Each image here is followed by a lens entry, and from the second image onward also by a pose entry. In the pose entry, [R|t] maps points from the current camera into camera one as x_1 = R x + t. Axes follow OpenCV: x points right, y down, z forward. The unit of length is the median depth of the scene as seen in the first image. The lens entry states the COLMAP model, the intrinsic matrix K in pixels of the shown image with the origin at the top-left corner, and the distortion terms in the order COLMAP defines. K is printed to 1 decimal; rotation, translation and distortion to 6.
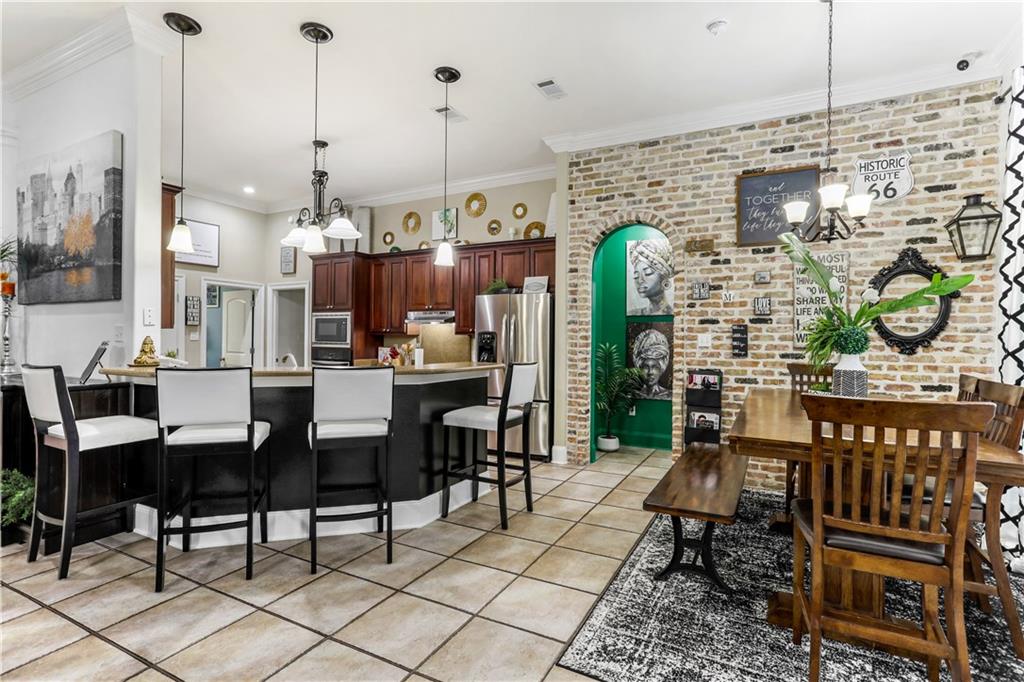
lens RADIAL K [[504.7, 0, 510.8], [0, 504.7, 333.1], [0, 0, 1]] dist [0.000220, 0.000667]
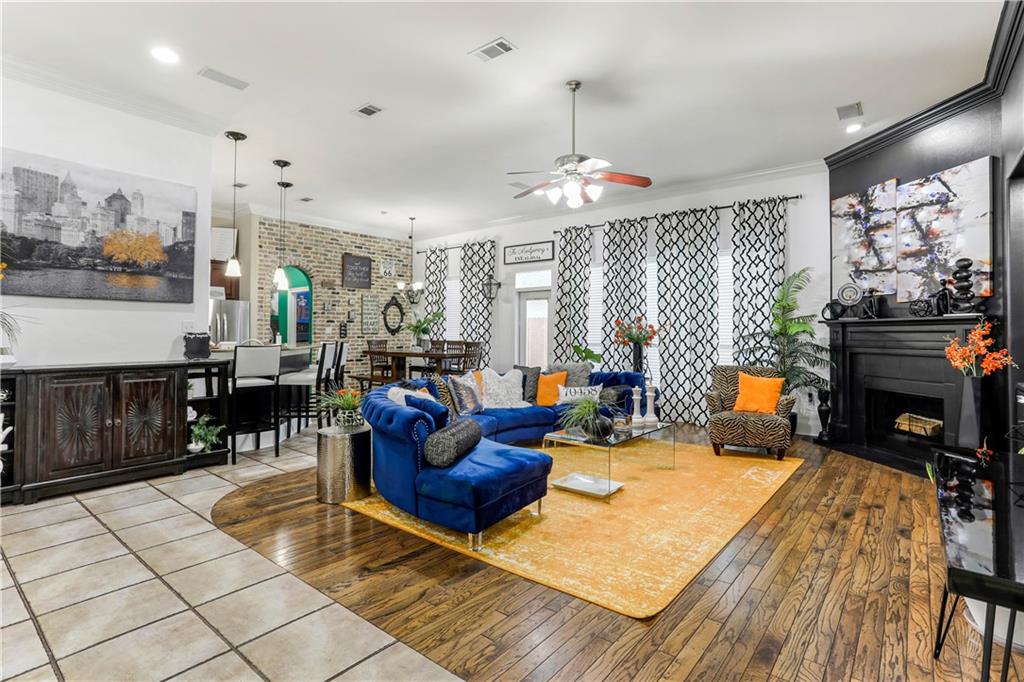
lens RADIAL K [[504.7, 0, 507.1], [0, 504.7, 338.1], [0, 0, 1]] dist [0.000220, 0.000667]
pose [[0.223779, -0.015495, 0.974517, -1.442923], [-0.004539, 0.999846, 0.016940, 0.007106], [-0.974629, -0.008214, 0.223674, -0.162888]]
